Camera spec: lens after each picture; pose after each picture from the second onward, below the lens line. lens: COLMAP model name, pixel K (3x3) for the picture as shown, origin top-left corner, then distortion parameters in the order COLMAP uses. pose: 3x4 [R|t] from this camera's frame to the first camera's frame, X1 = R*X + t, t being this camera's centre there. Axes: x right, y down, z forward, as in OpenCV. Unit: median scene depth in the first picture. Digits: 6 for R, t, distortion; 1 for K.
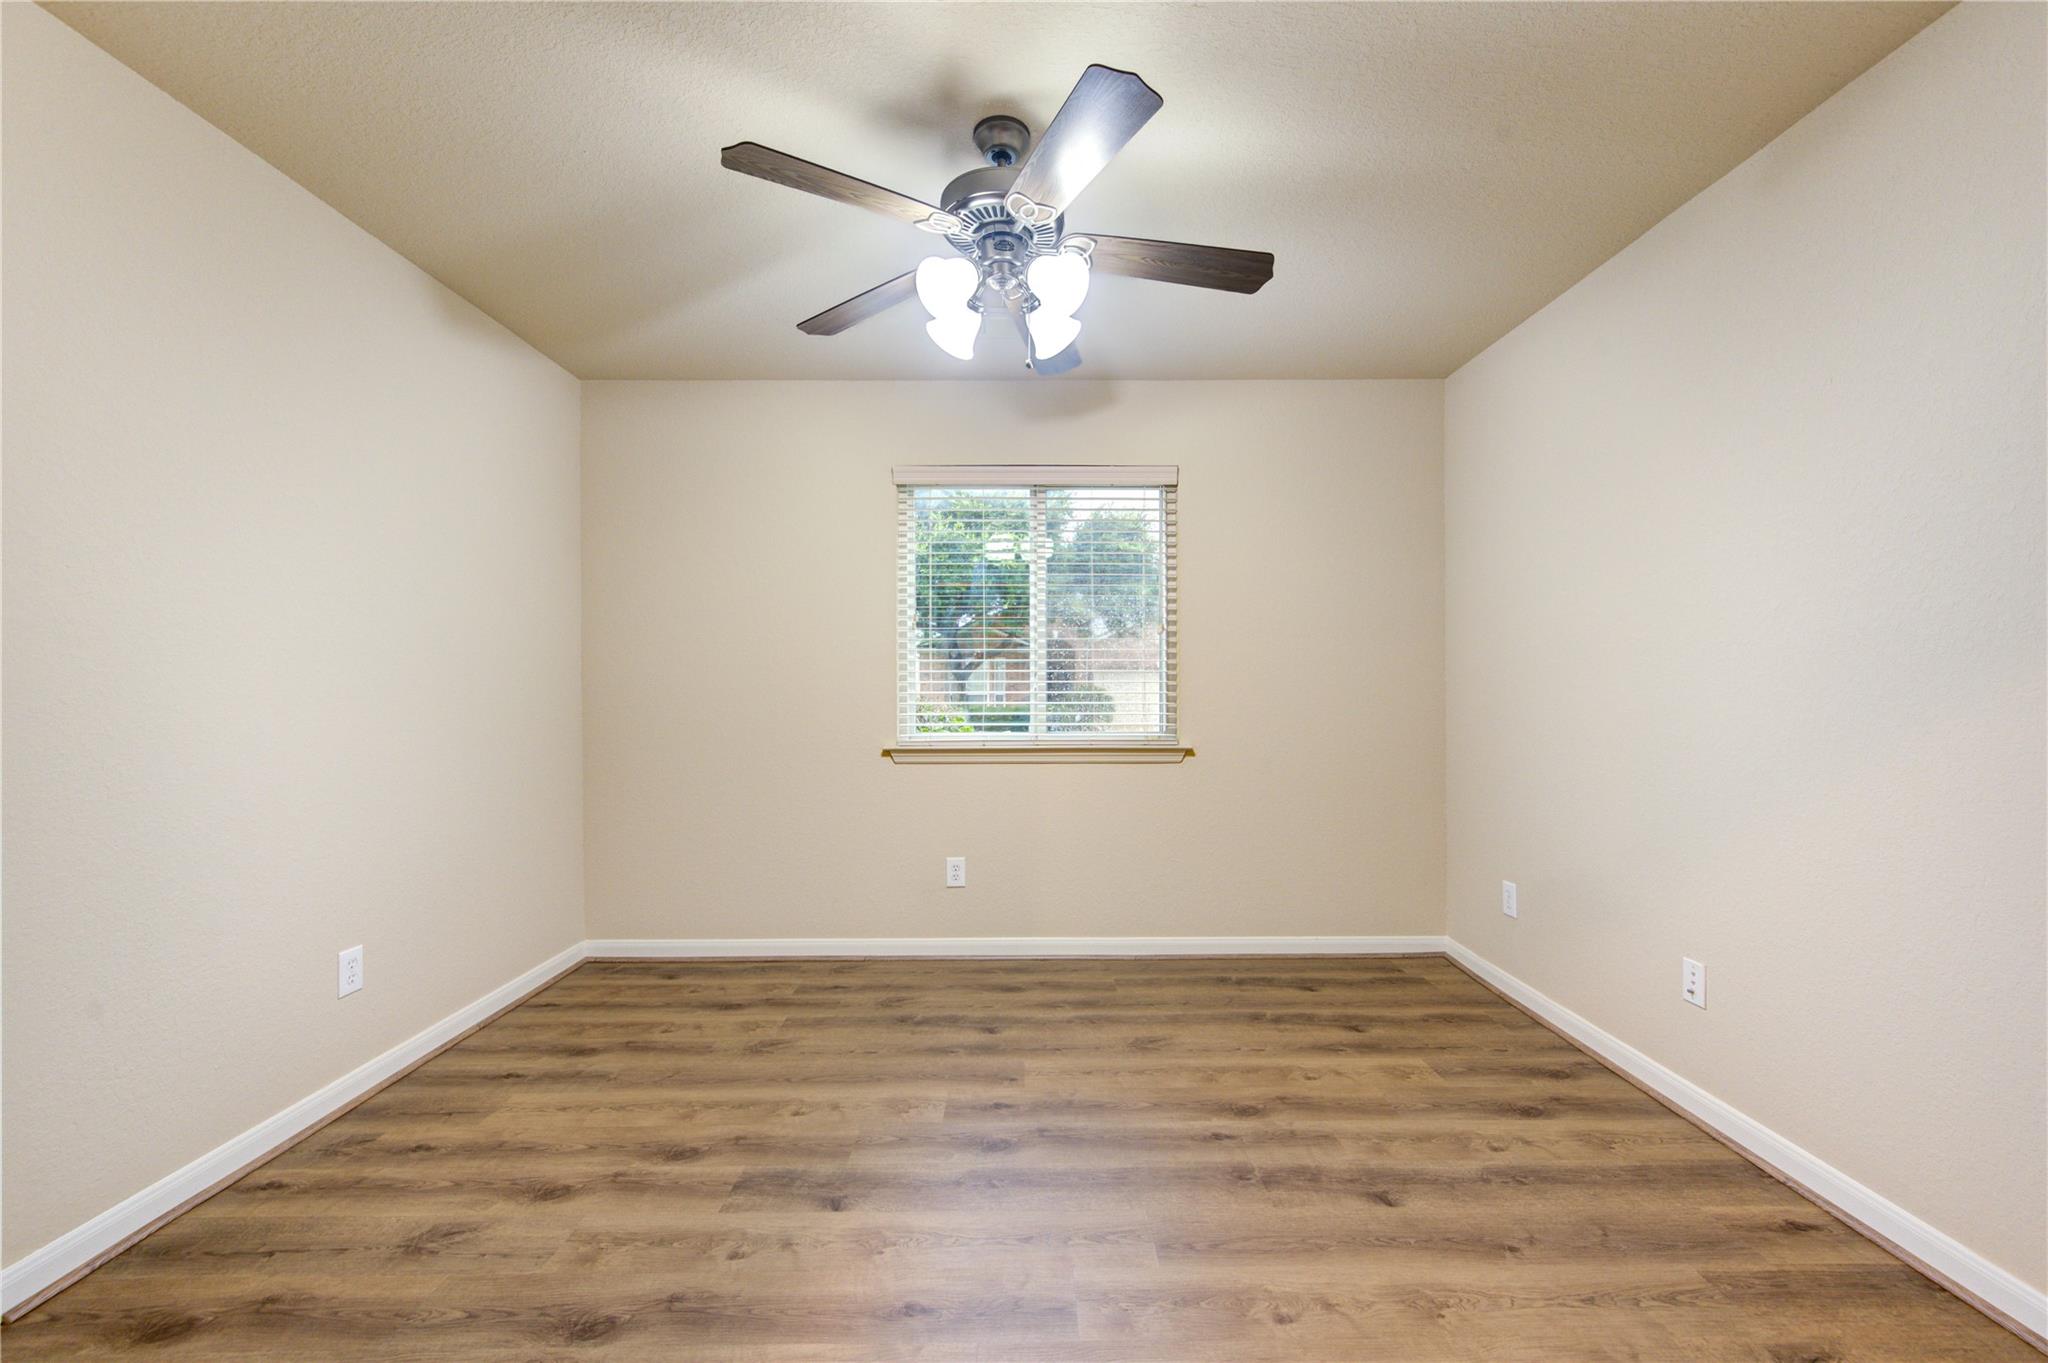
lens RADIAL K [[801.6, 0, 1028.3], [0, 801.6, 688.8], [0, 0, 1]] dist [0.002438, -0.000195]
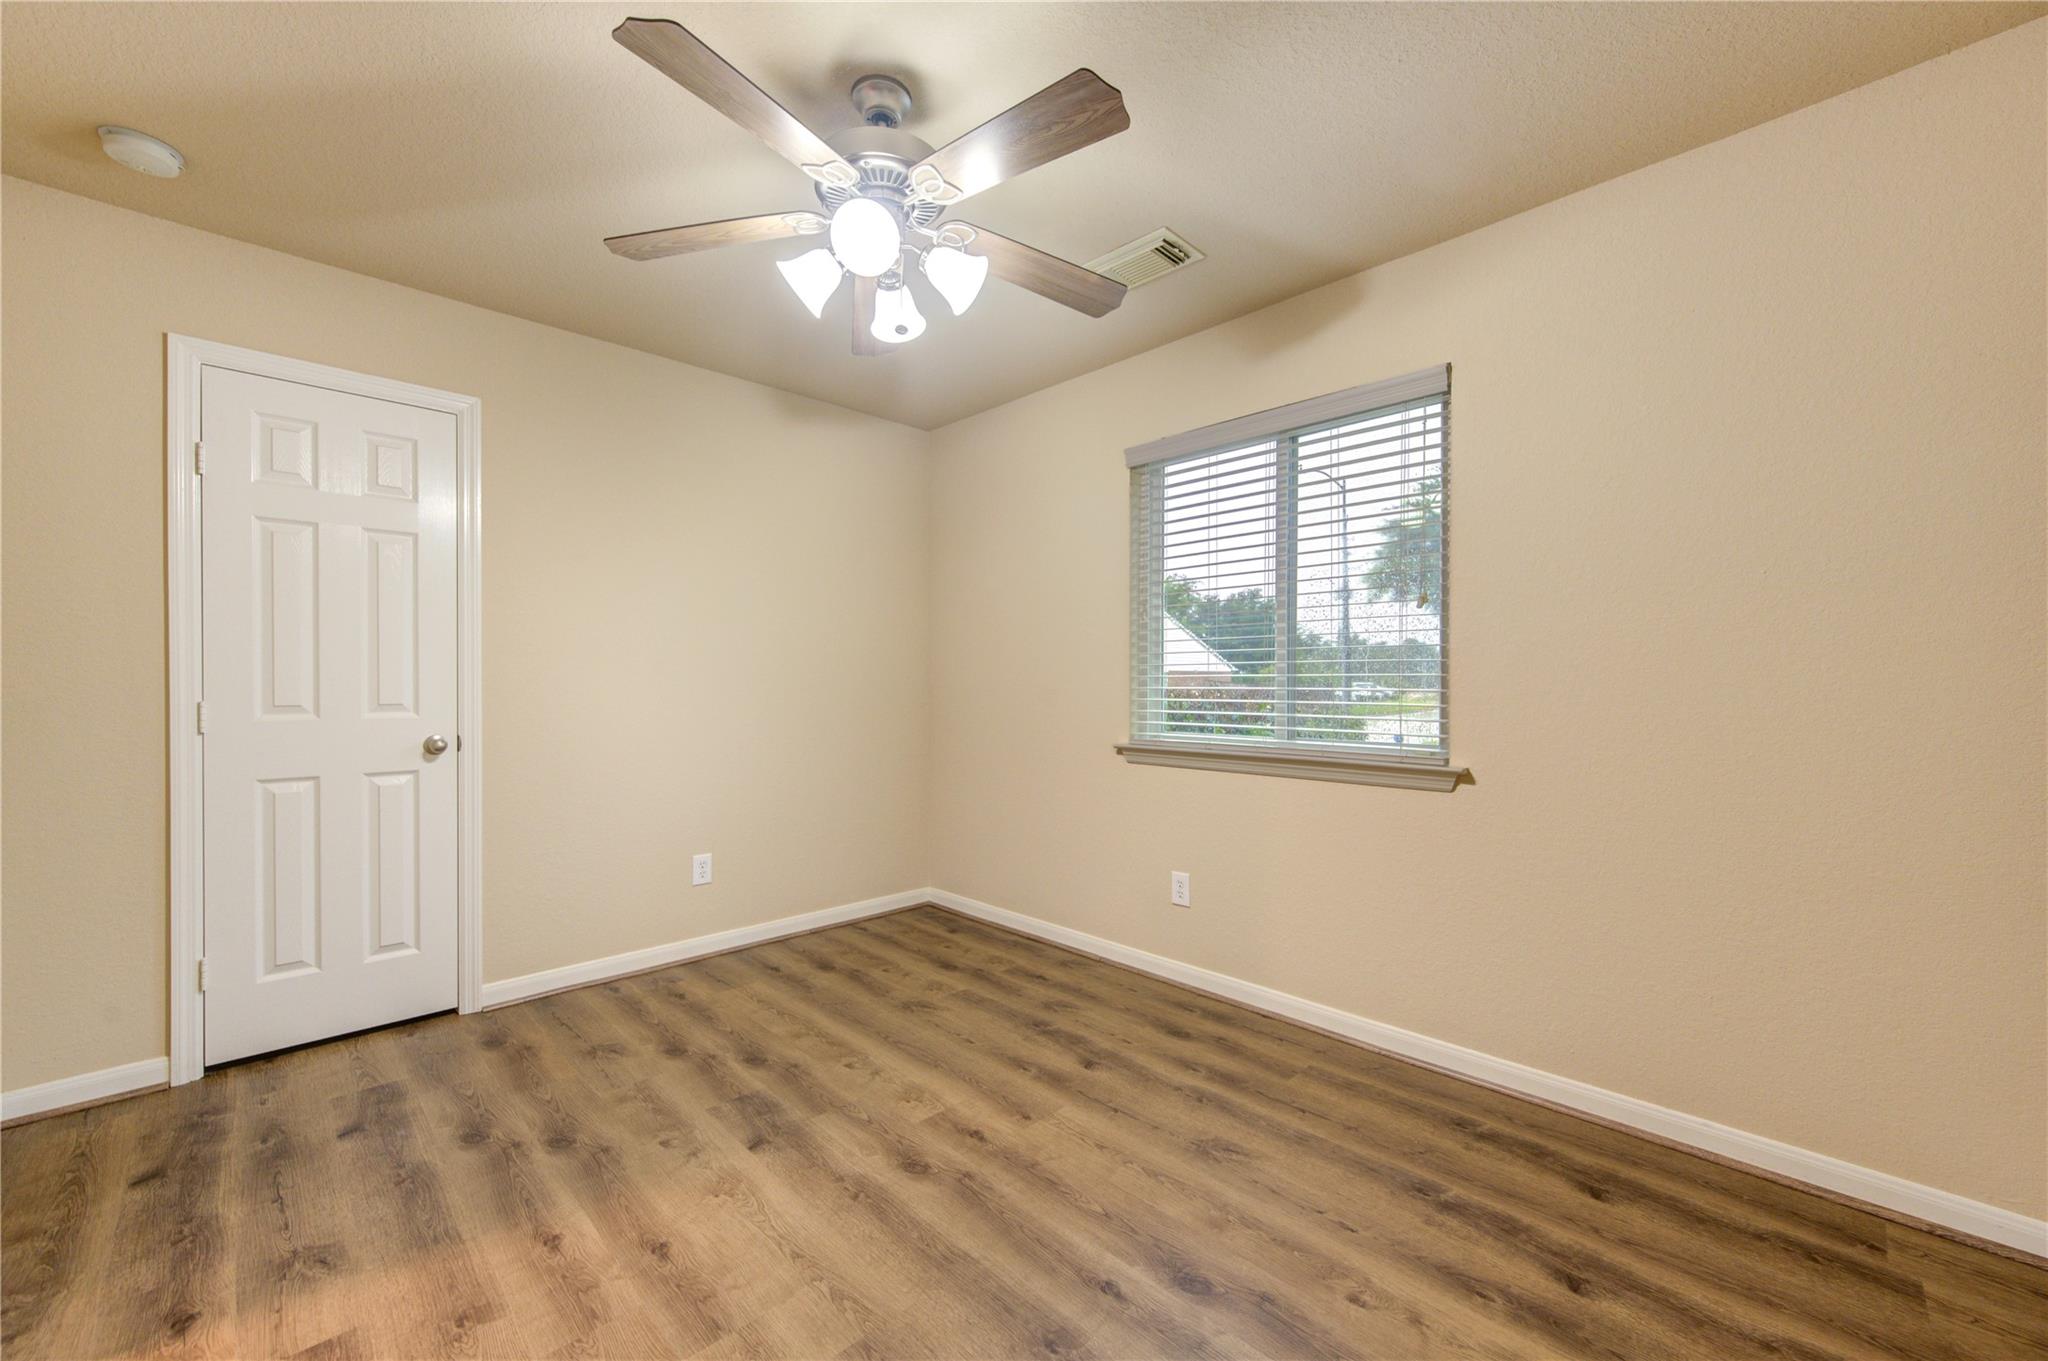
lens RADIAL K [[797.4, 0, 1029.1], [0, 797.4, 690.4], [0, 0, 1]] dist [0.002333, 0.000030]
pose [[0.698879, 0.010641, -0.715161, 0.545008], [-0.003143, 0.999925, 0.011806, -0.002635], [0.715233, -0.006003, 0.698860, 0.333743]]
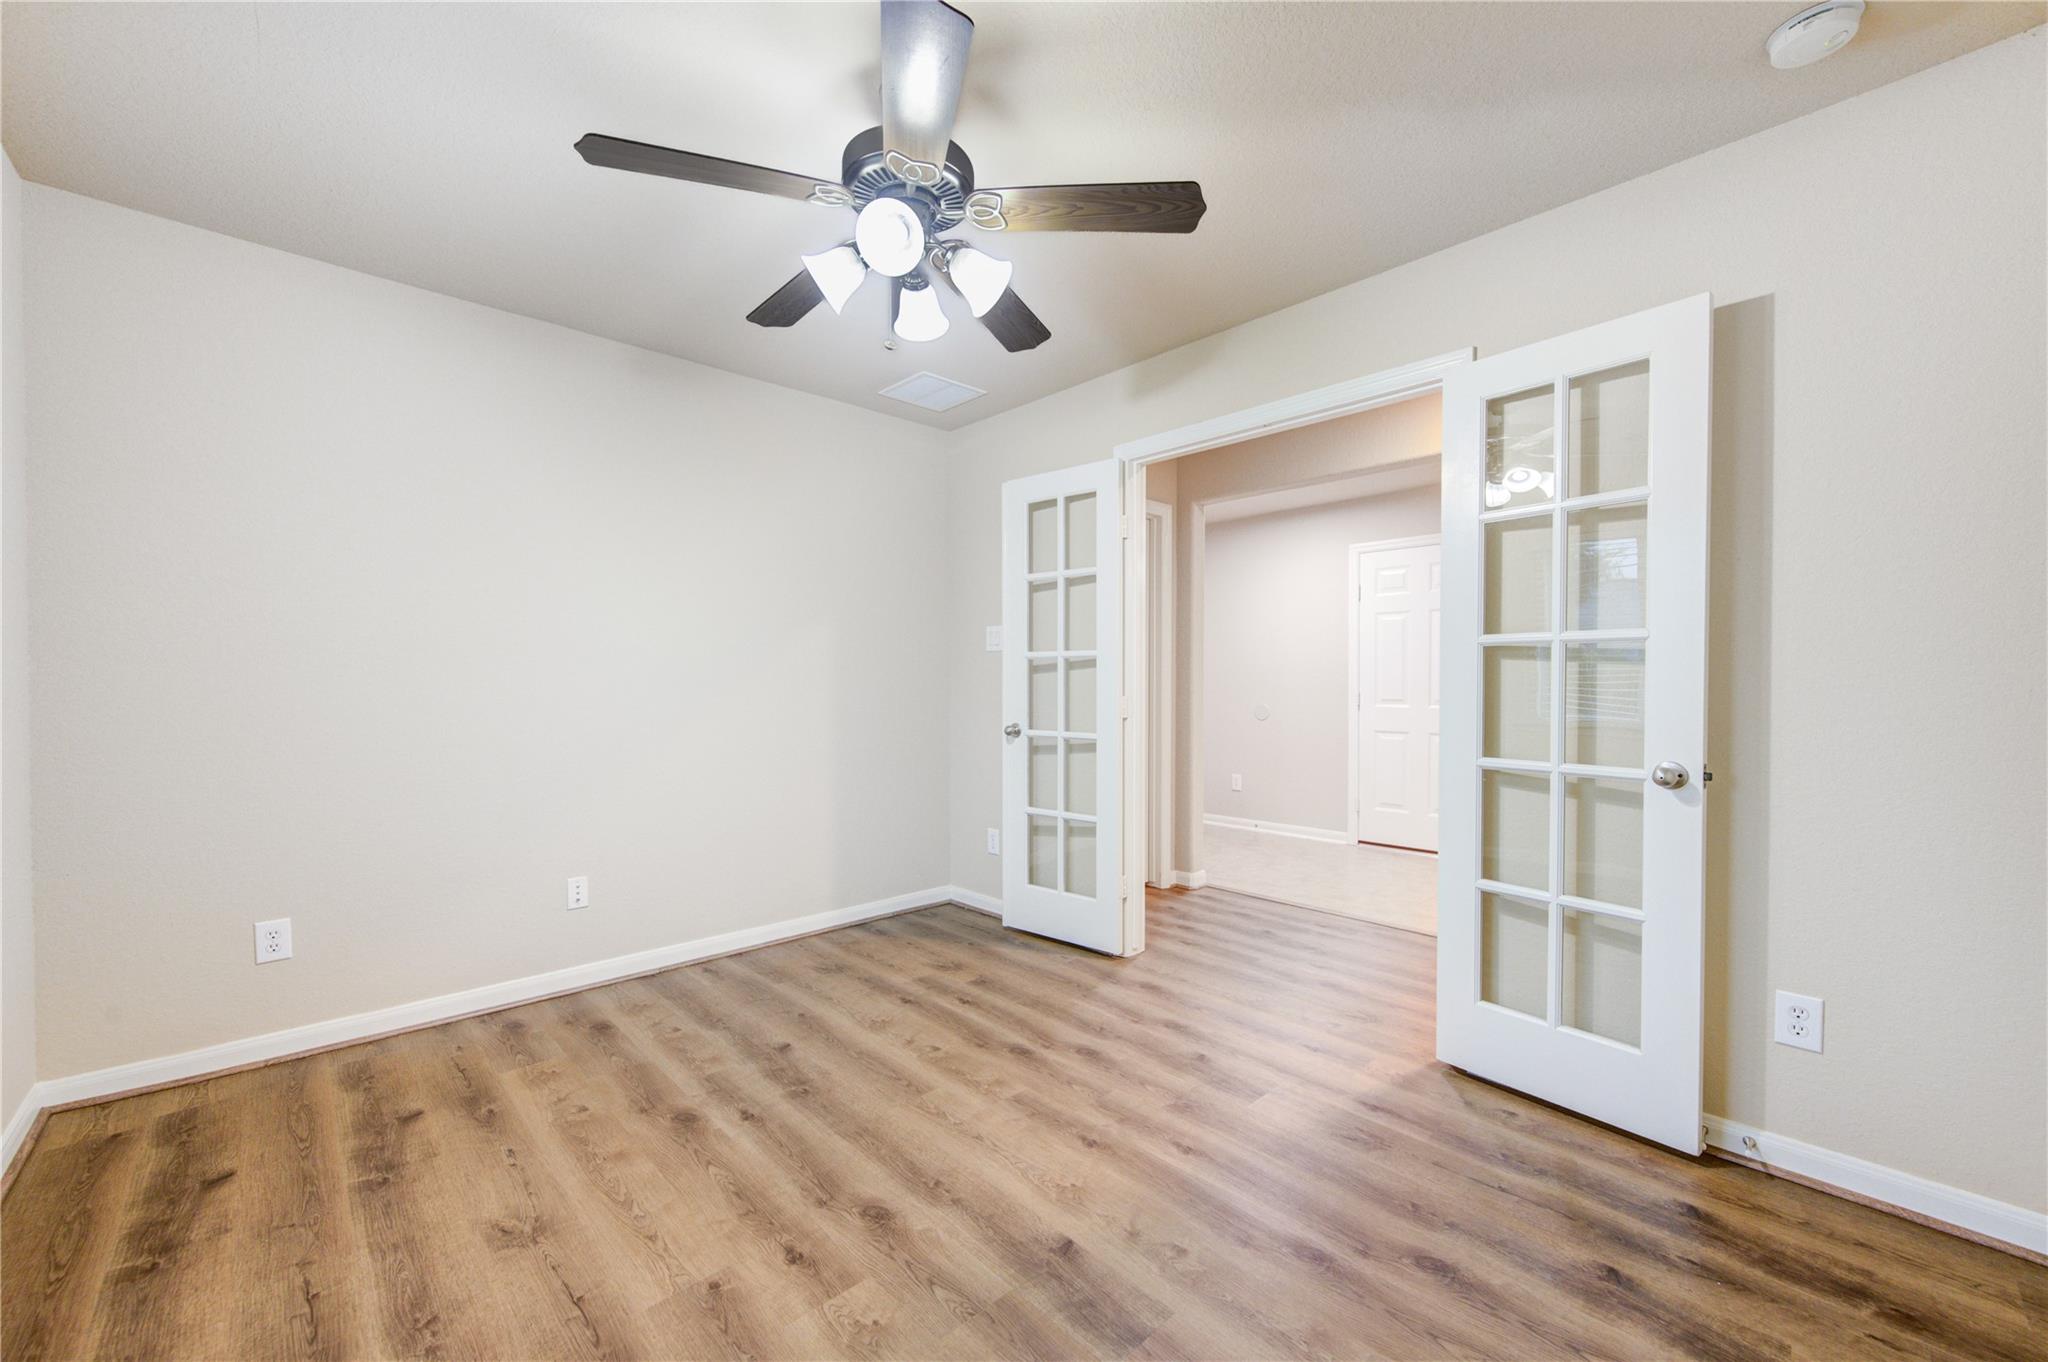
lens RADIAL K [[801.6, 0, 1028.3], [0, 801.6, 688.3], [0, 0, 1]] dist [0.002438, -0.000195]
pose [[-0.682504, -0.002209, 0.730878, -0.586884], [0.003932, 0.999970, 0.006695, 0.000570], [-0.730871, 0.007443, -0.682475, 1.105064]]
